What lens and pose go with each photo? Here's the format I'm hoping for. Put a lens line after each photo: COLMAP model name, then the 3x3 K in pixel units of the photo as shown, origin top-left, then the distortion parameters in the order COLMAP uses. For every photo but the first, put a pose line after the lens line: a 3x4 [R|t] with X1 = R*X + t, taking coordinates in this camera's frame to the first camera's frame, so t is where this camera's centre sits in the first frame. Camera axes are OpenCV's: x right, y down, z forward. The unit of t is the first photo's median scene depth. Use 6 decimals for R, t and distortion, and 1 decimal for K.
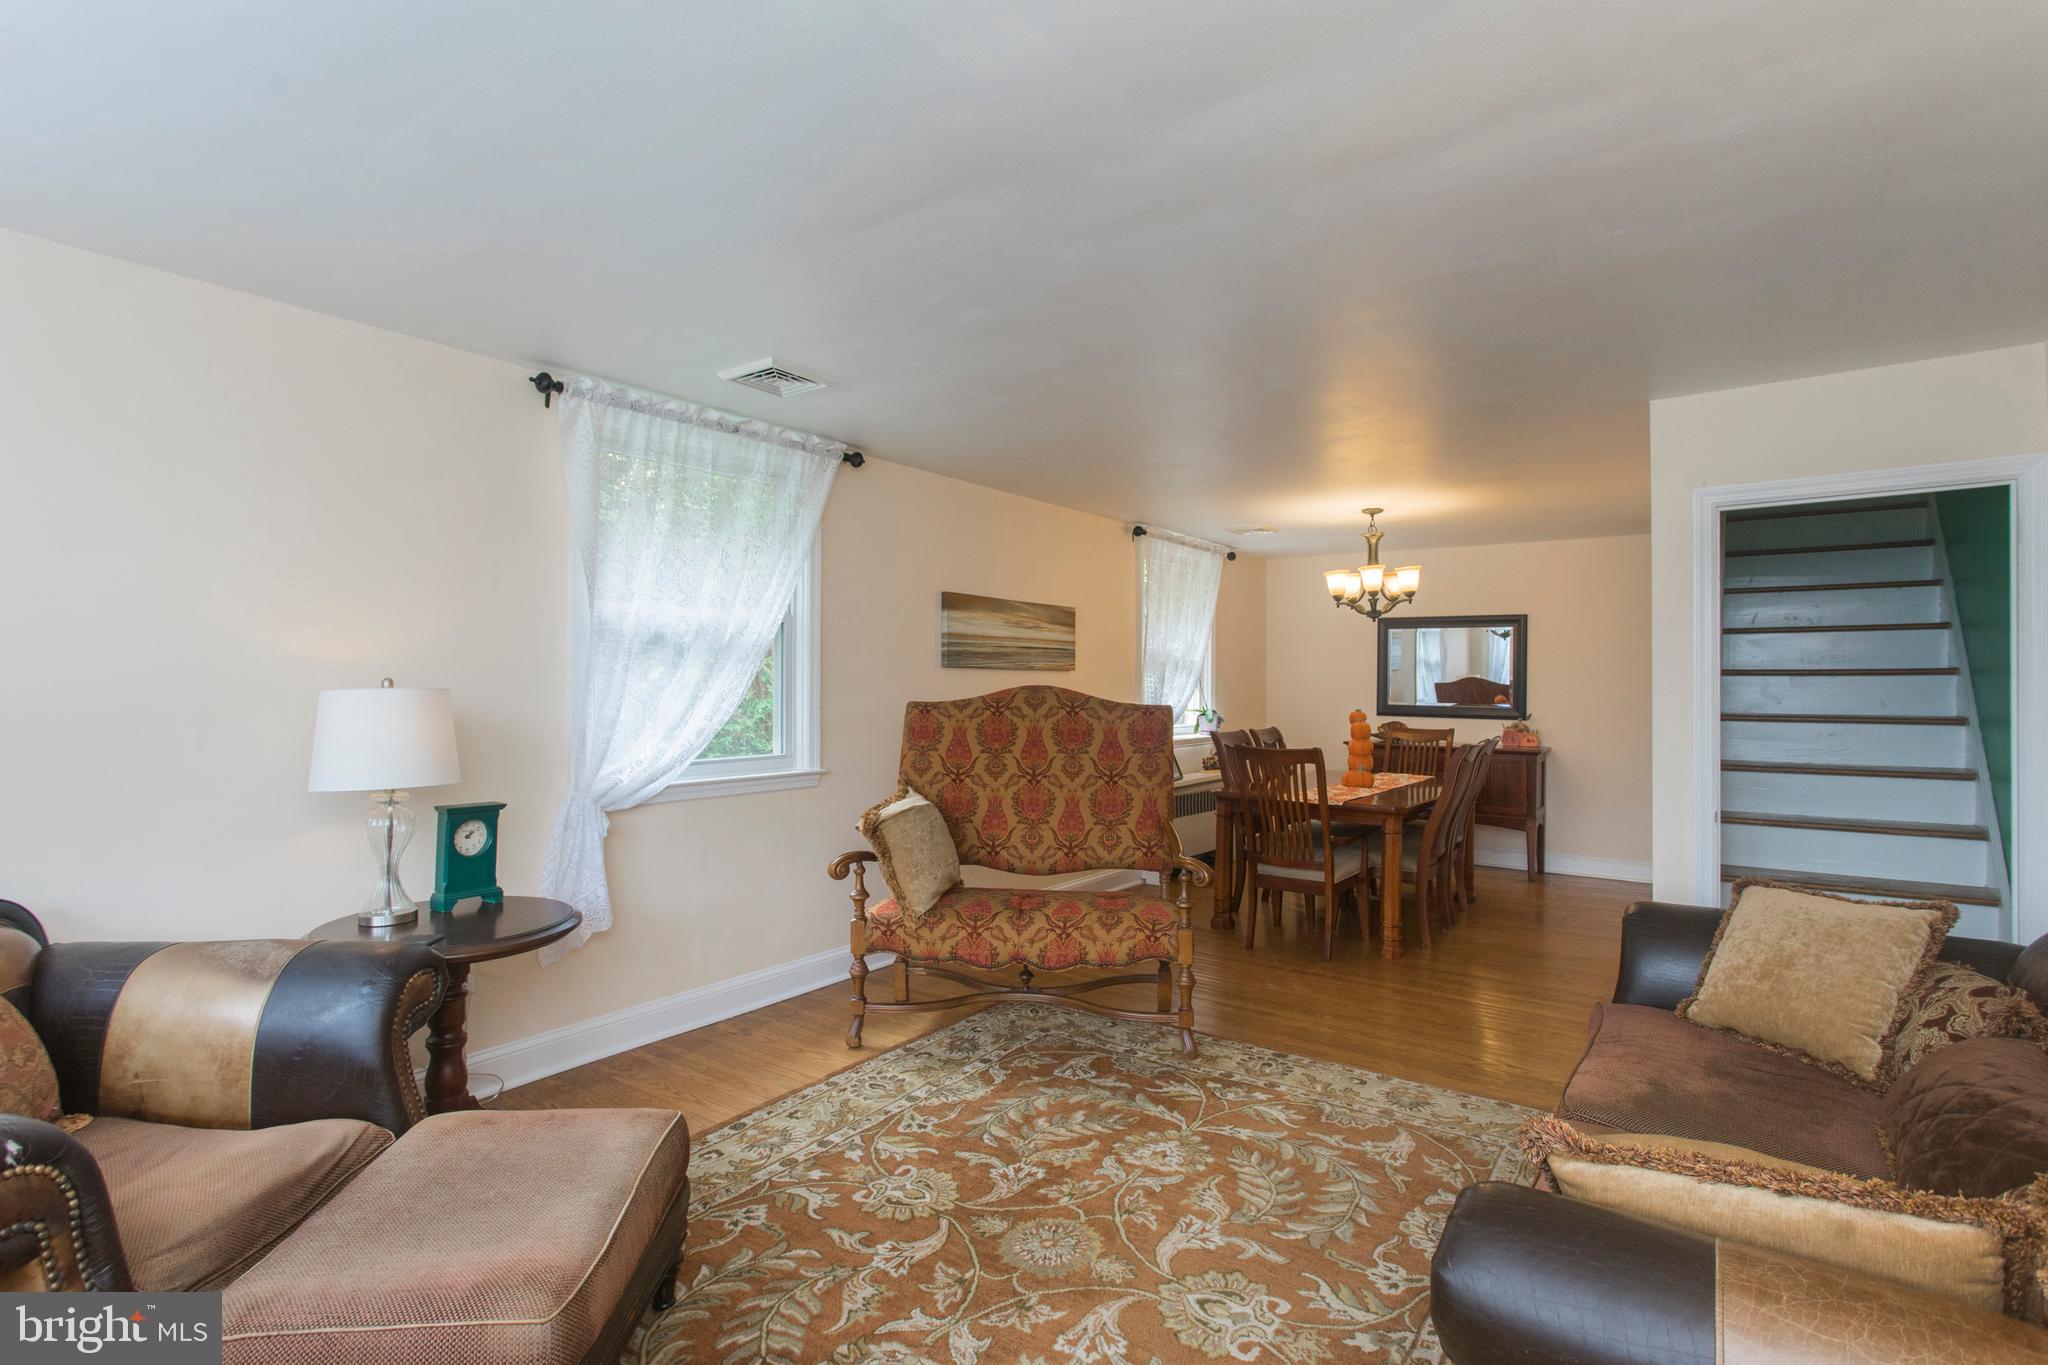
lens RADIAL K [[976.1, 0, 1030.0], [0, 976.1, 679.2], [0, 0, 1]] dist [-0.008271, 0.002565]
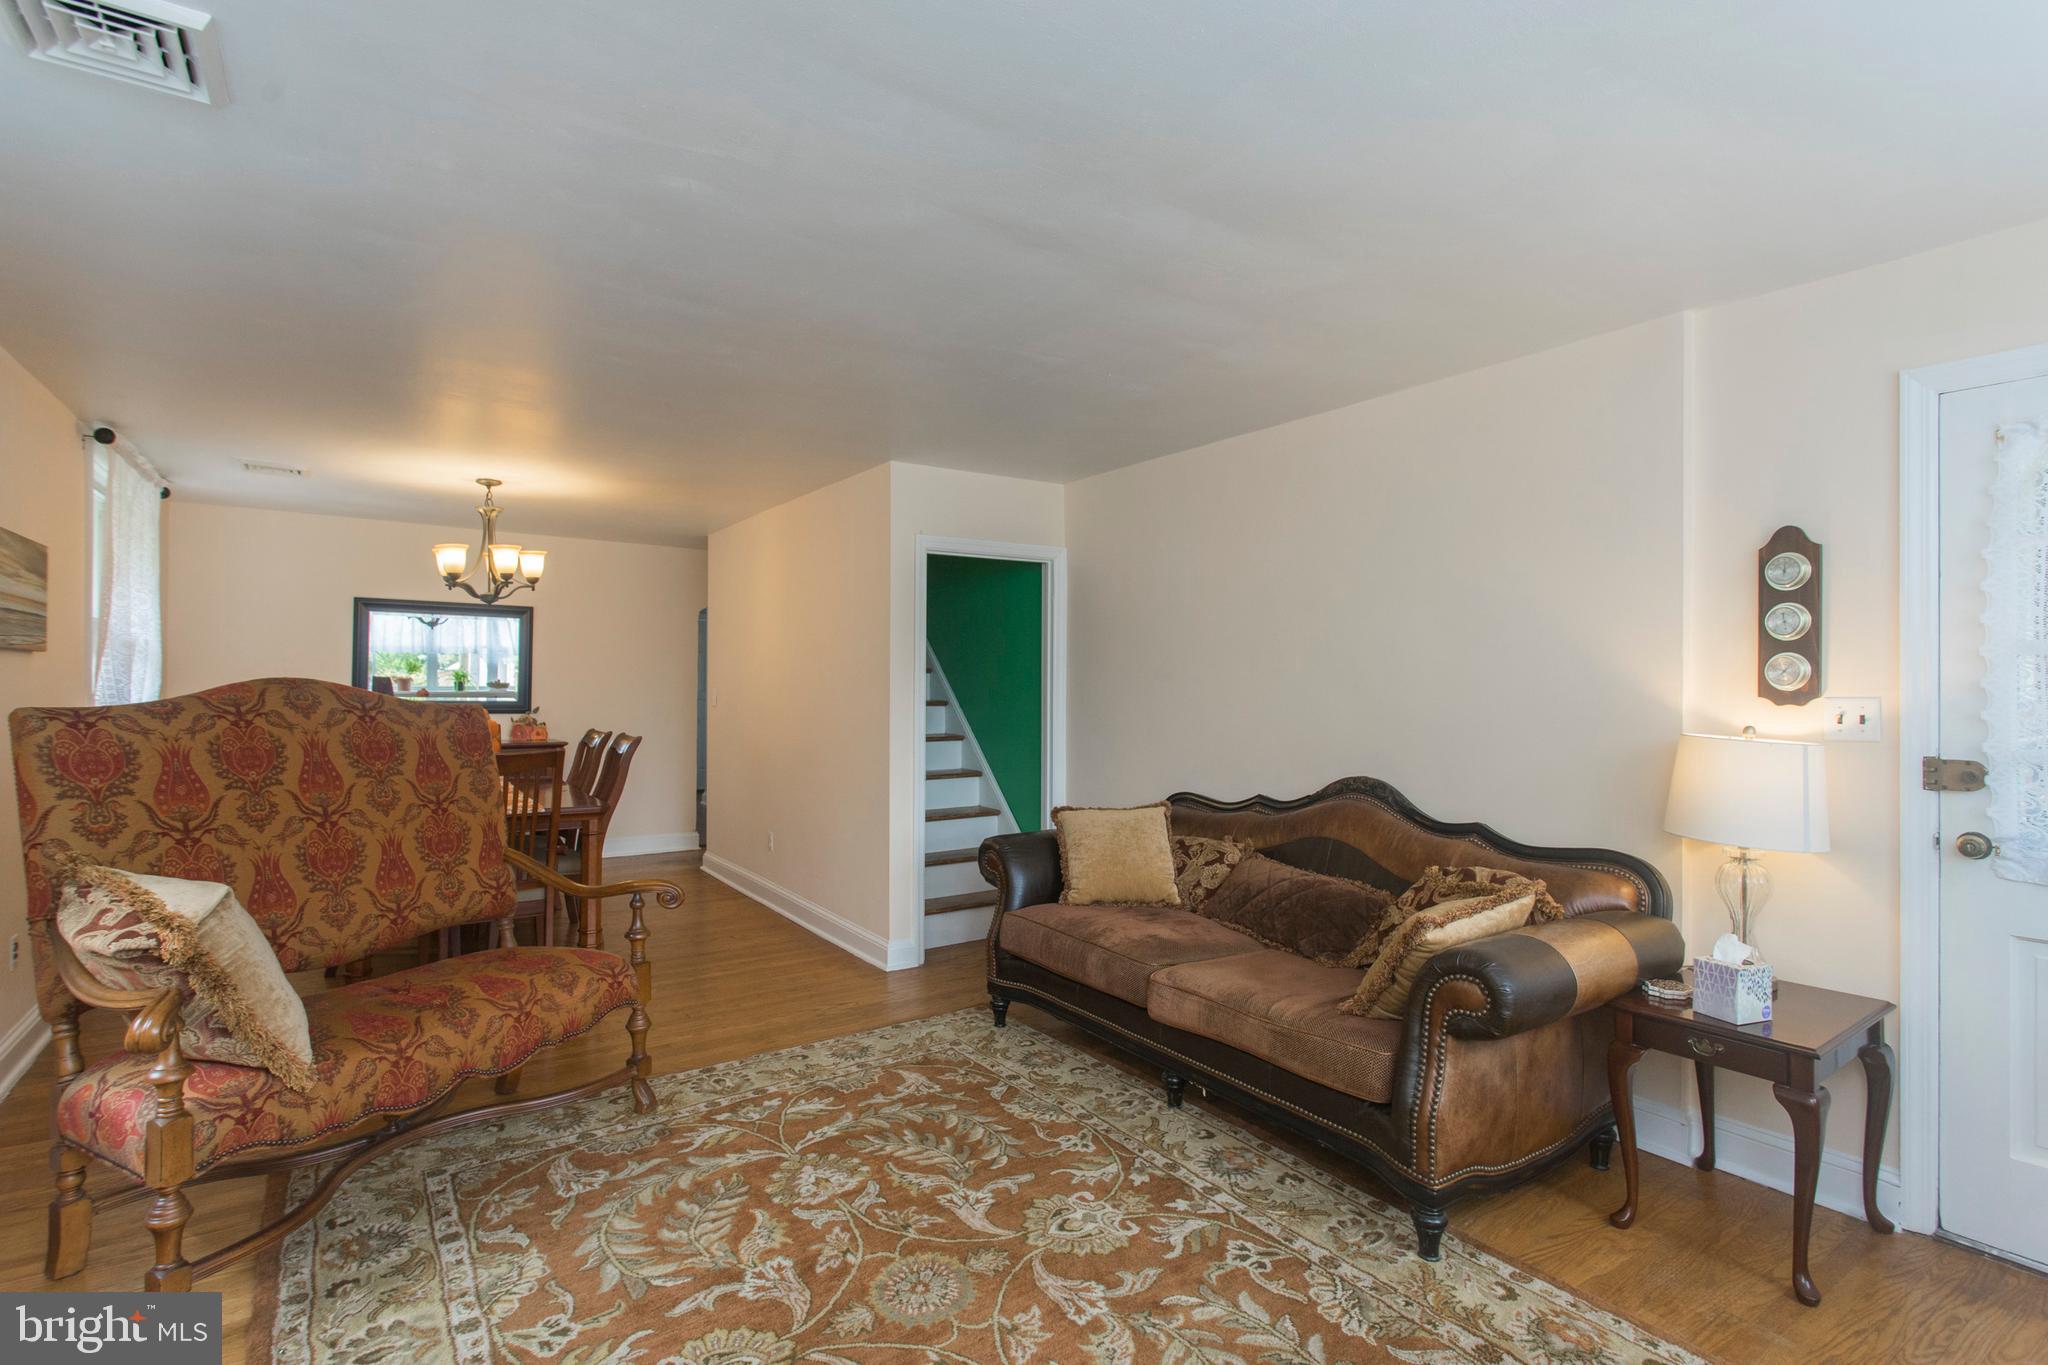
lens RADIAL K [[976.1, 0, 1025.7], [0, 976.1, 680.9], [0, 0, 1]] dist [-0.008271, 0.002565]
pose [[0.327487, 0.001448, 0.944855, -0.569634], [-0.010885, 0.999938, 0.002241, 0.002359], [-0.944793, -0.011019, 0.327482, 0.426462]]
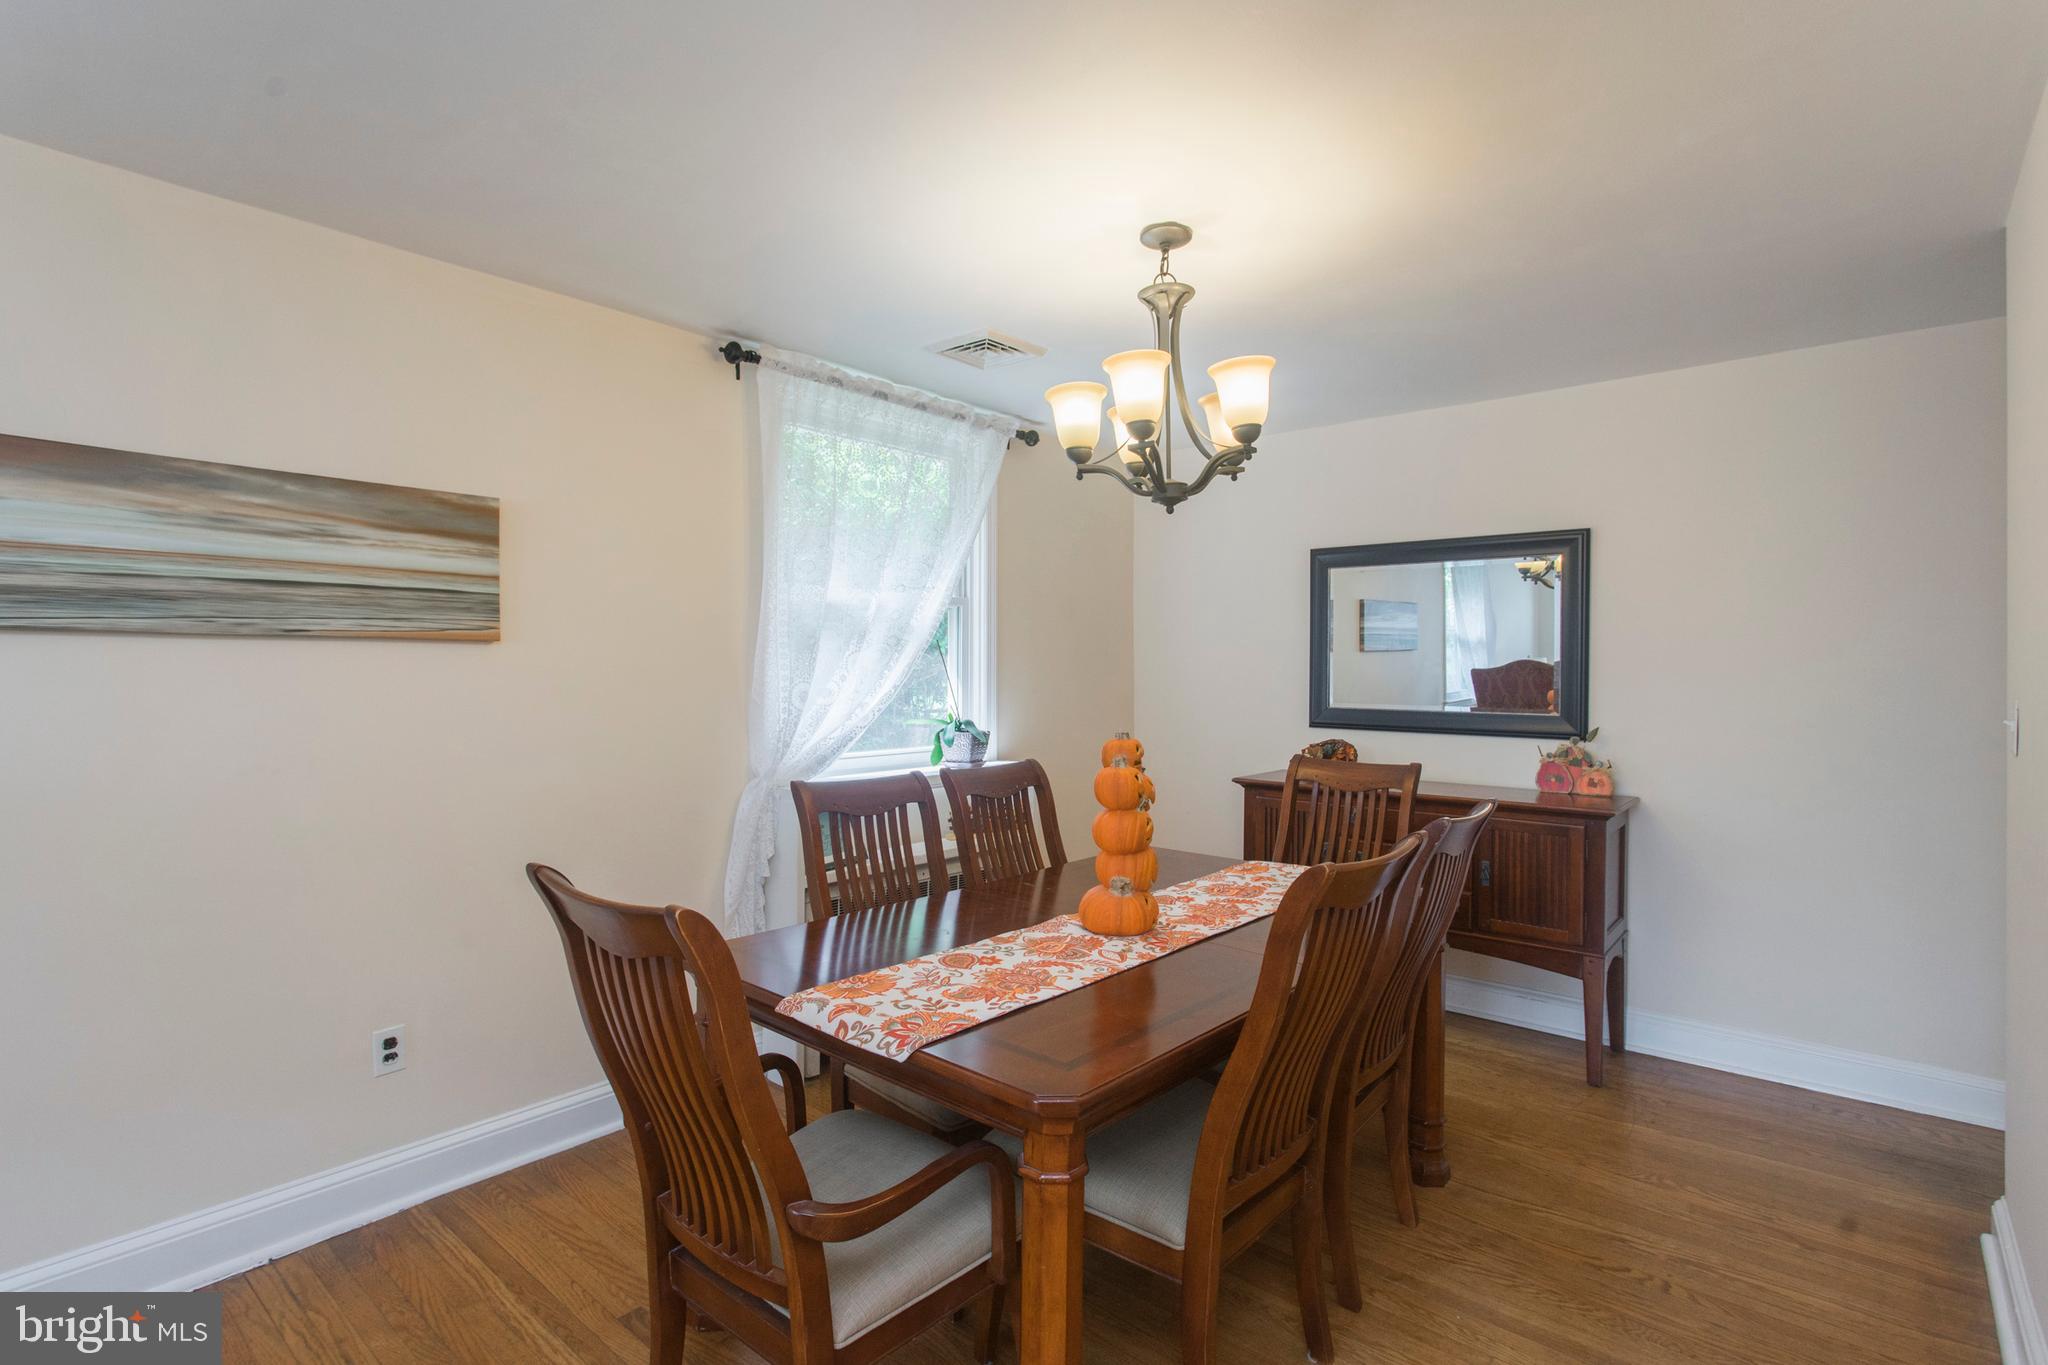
lens RADIAL K [[976.1, 0, 1025.0], [0, 976.1, 687.6], [0, 0, 1]] dist [-0.008271, 0.002565]
pose [[0.996071, -0.003699, -0.088478, 0.575871], [0.005285, 0.999829, 0.017694, 0.010381], [0.088398, -0.018092, 0.995921, 1.035172]]
